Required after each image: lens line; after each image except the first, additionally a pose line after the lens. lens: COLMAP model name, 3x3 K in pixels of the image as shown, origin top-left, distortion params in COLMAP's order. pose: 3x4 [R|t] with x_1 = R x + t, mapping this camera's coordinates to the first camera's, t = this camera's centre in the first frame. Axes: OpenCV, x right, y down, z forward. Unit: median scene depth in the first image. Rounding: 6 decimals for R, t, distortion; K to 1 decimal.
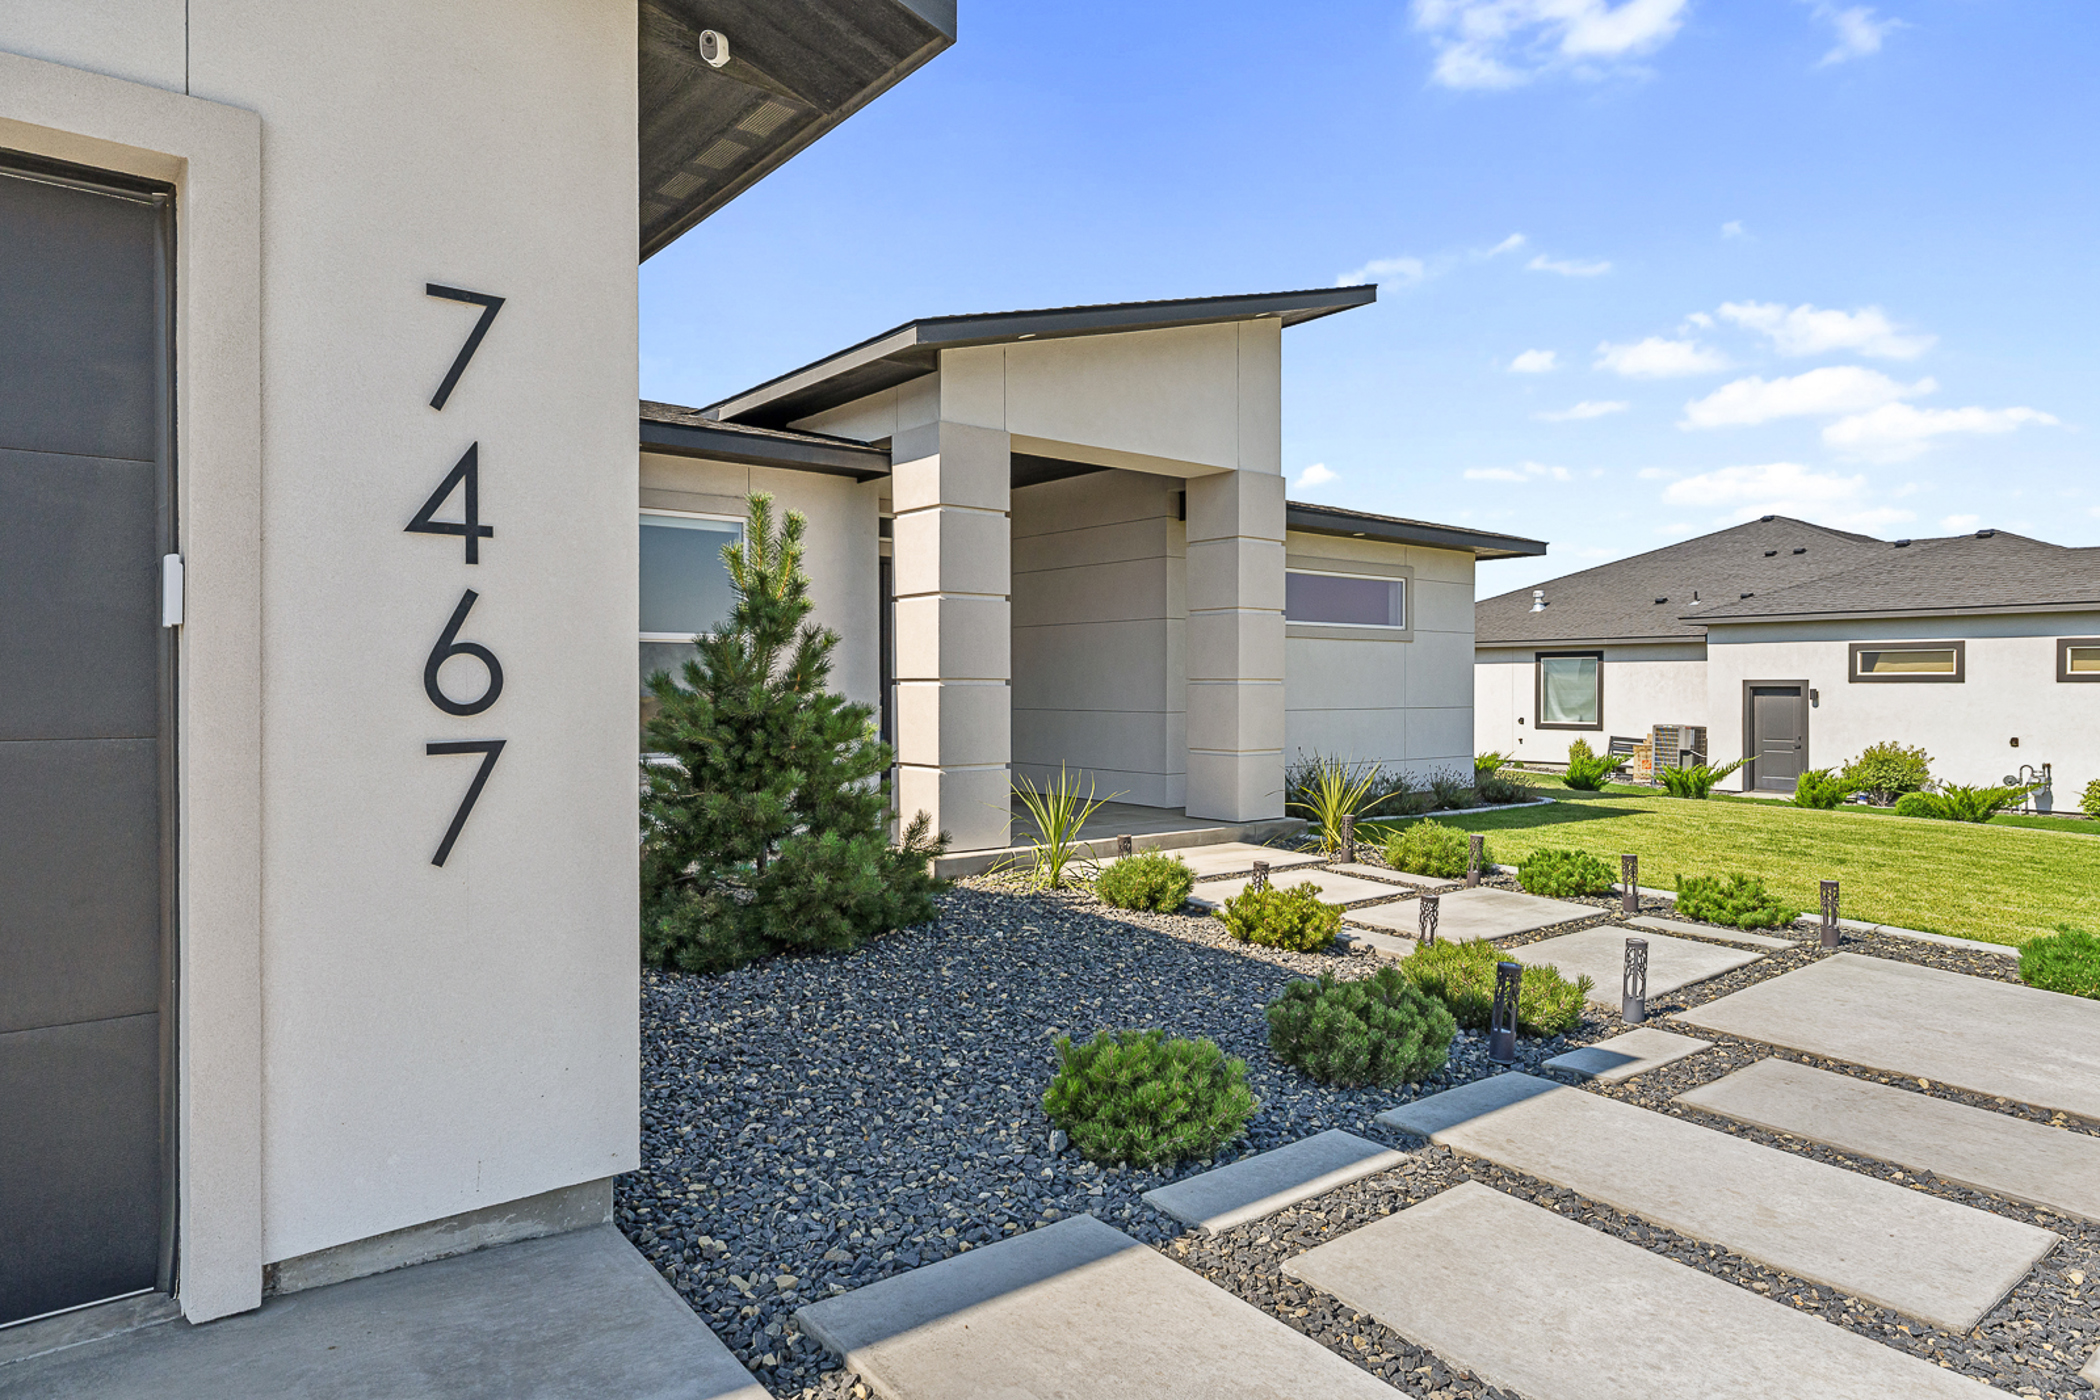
lens RADIAL K [[1237.1, 0, 1049.2], [0, 1237.1, 704.3], [0, 0, 1]] dist [-0.002960, -0.000804]
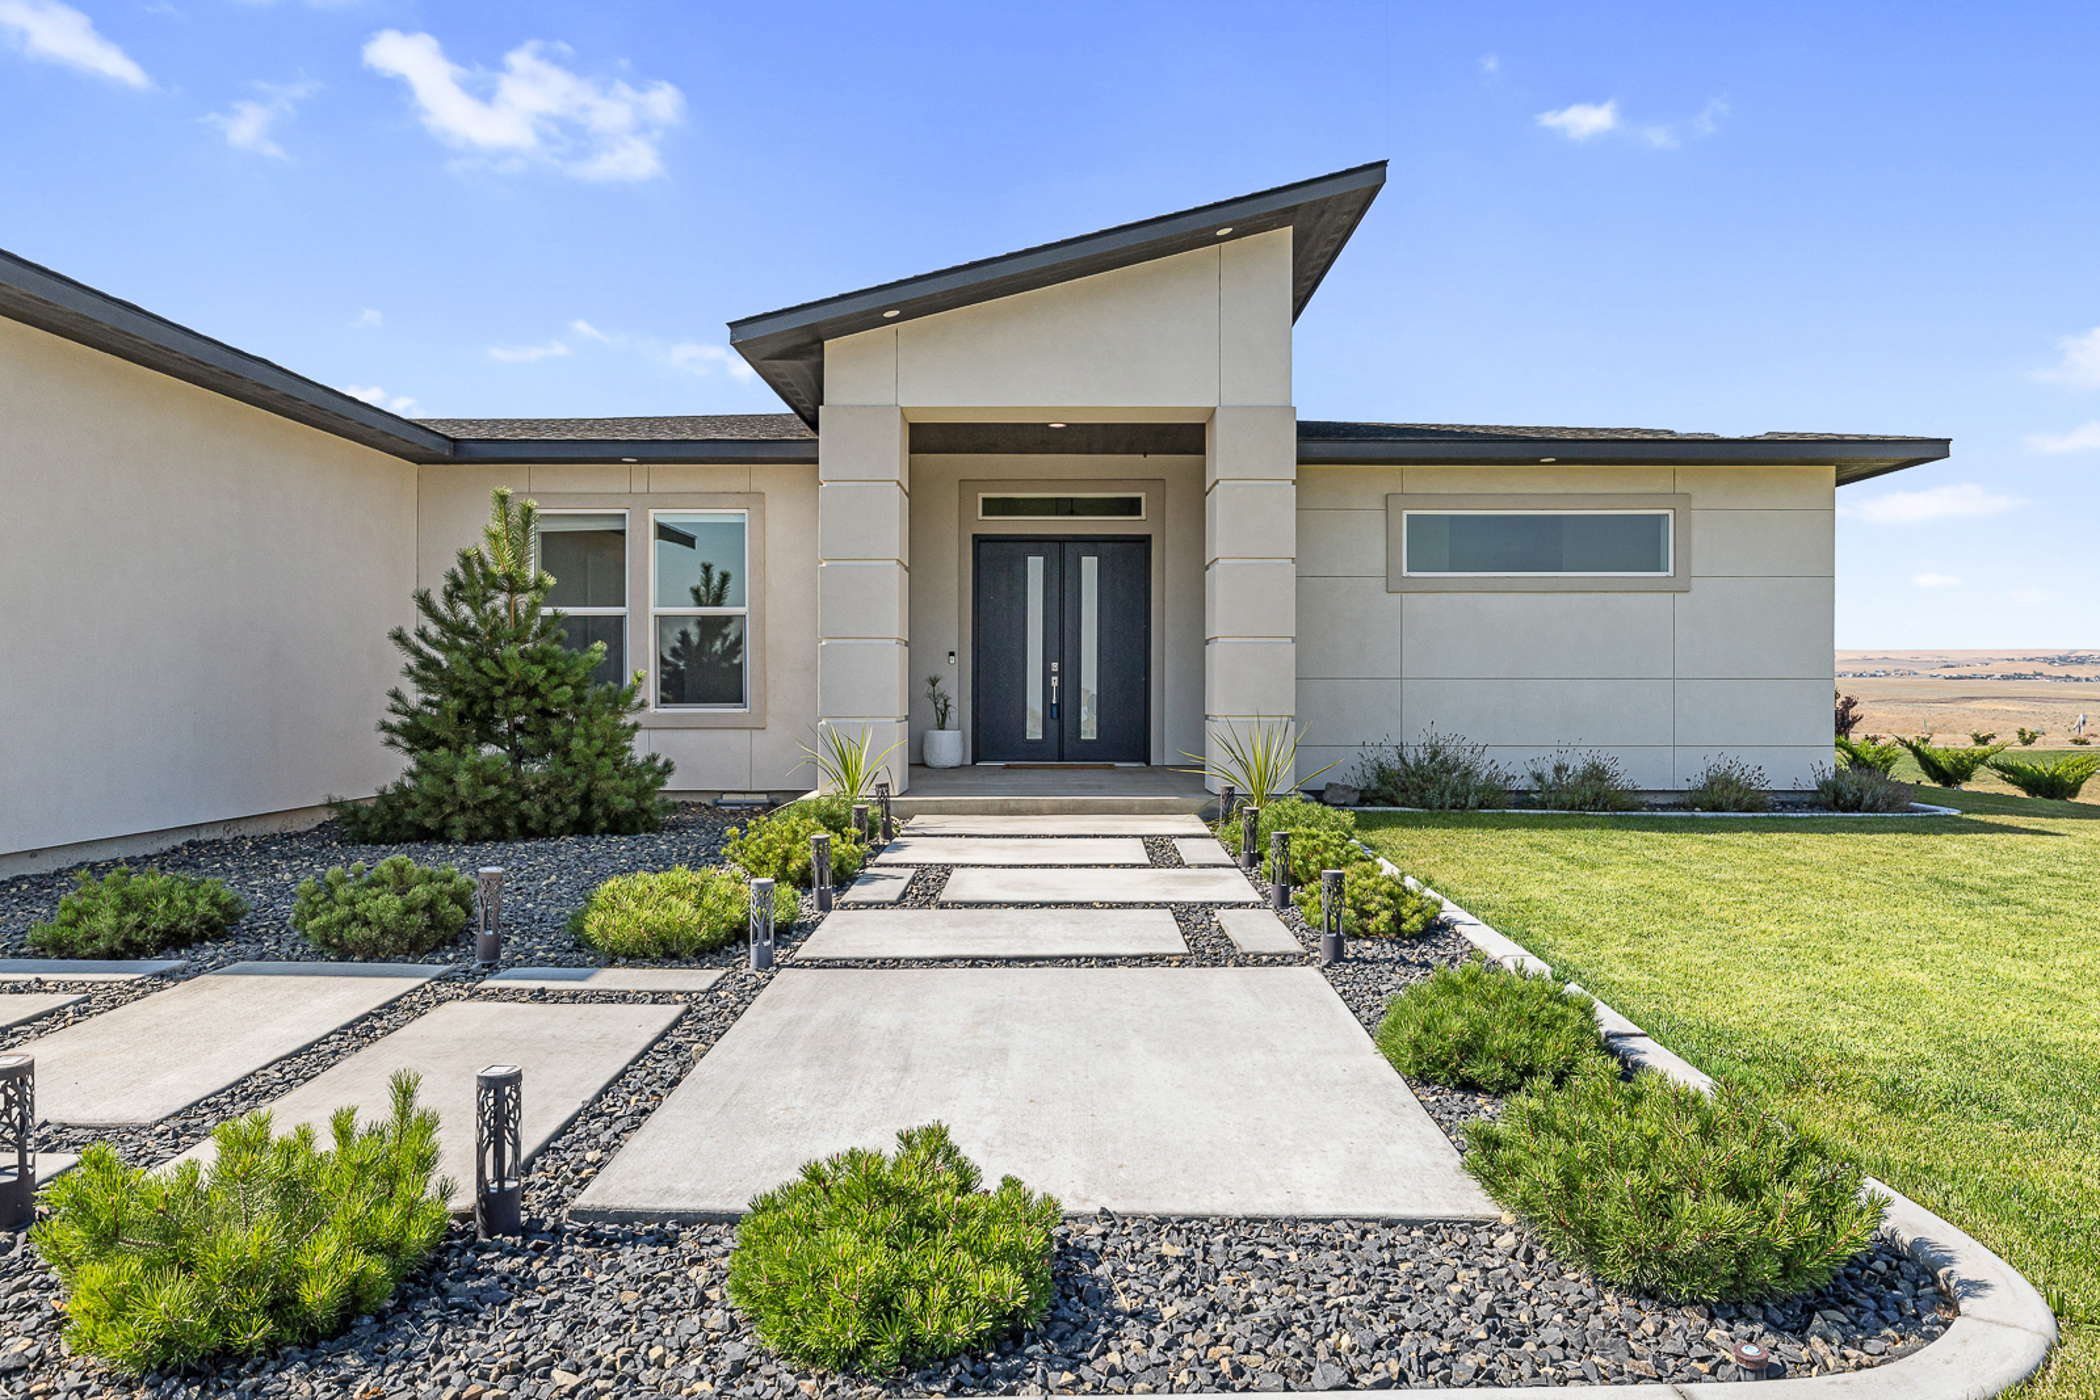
lens RADIAL K [[1237.1, 0, 1051.9], [0, 1237.1, 696.5], [0, 0, 1]] dist [-0.002960, -0.000804]
pose [[0.781445, -0.004037, -0.623961, 0.609687], [-0.008620, 0.999814, -0.017264, 0.041511], [0.623915, 0.018869, 0.781264, 0.205247]]
